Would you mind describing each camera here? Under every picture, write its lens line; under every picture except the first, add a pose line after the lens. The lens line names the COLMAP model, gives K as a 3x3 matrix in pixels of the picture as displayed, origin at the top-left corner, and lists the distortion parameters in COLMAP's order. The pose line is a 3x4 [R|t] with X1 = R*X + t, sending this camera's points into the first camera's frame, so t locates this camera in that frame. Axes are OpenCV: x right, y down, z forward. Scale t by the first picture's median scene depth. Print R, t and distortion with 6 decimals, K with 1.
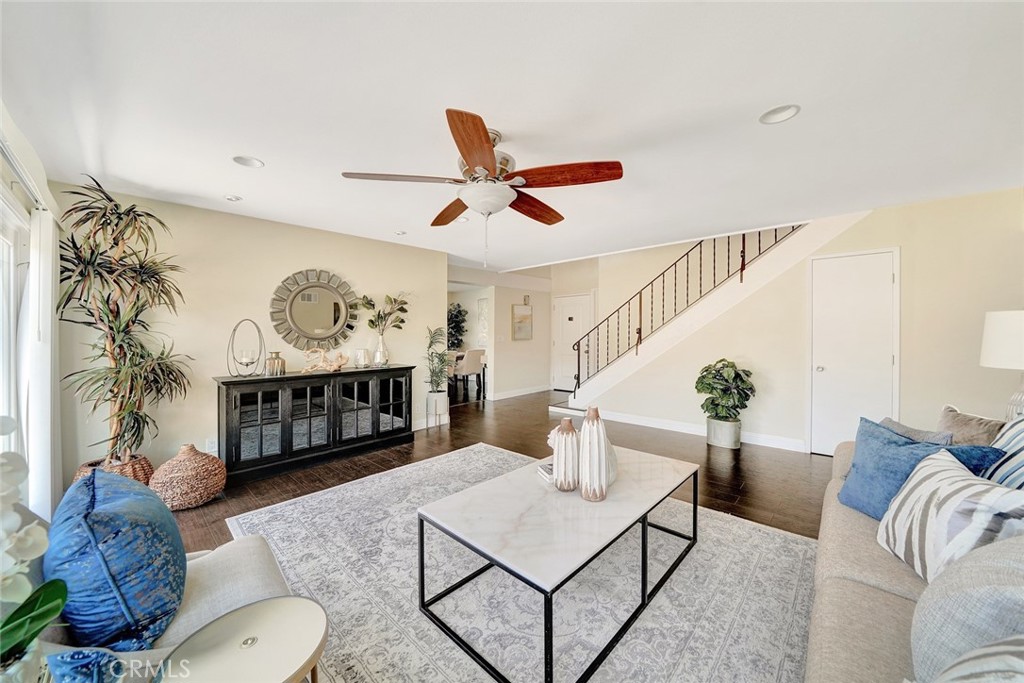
lens RADIAL K [[362.8, 0, 512.0], [0, 362.8, 341.5], [0, 0, 1]] dist [-0.012272, 0.000031]
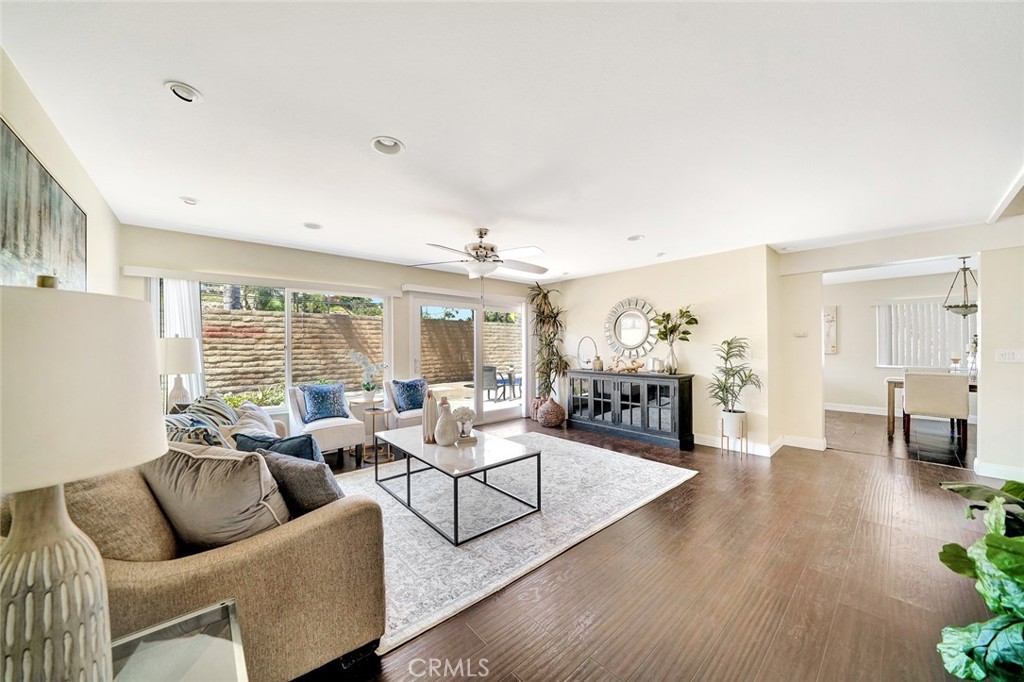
lens RADIAL K [[362.8, 0, 512.0], [0, 362.8, 341.0], [0, 0, 1]] dist [-0.012272, 0.000031]
pose [[-0.082411, -0.000383, -0.996598, 1.065474], [-0.015815, 0.999875, 0.000924, -0.035851], [0.996473, 0.015837, -0.082407, 0.819526]]
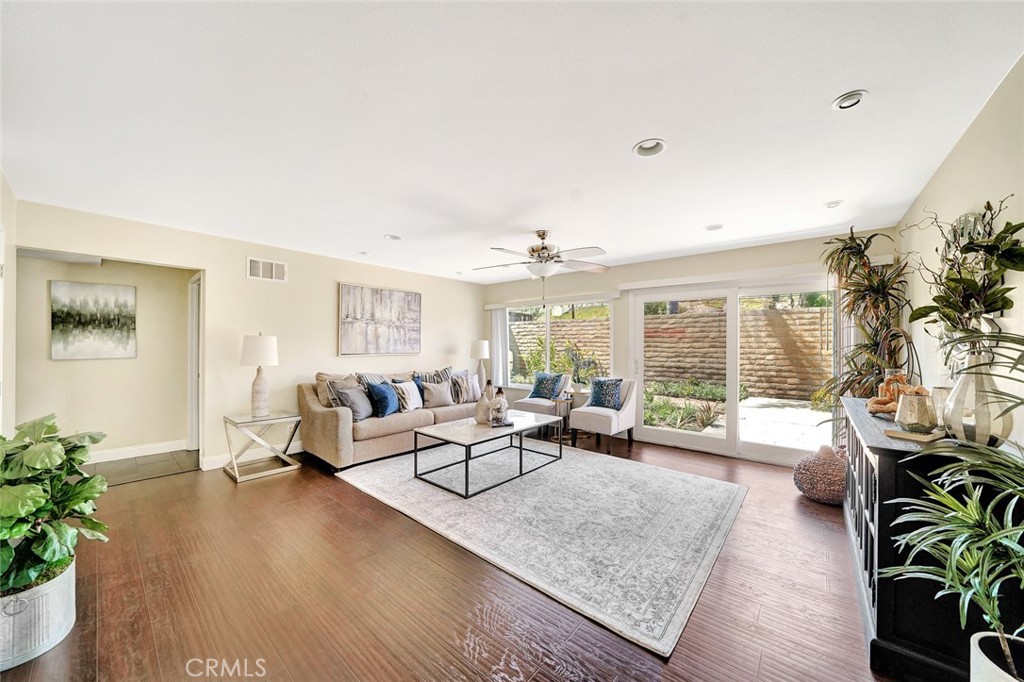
lens RADIAL K [[362.8, 0, 512.0], [0, 362.8, 341.0], [0, 0, 1]] dist [-0.012272, 0.000031]
pose [[-0.998040, 0.005224, -0.062360, 0.119027], [0.004272, 0.999872, 0.015392, -0.051732], [0.062433, 0.015095, -0.997935, 1.766887]]
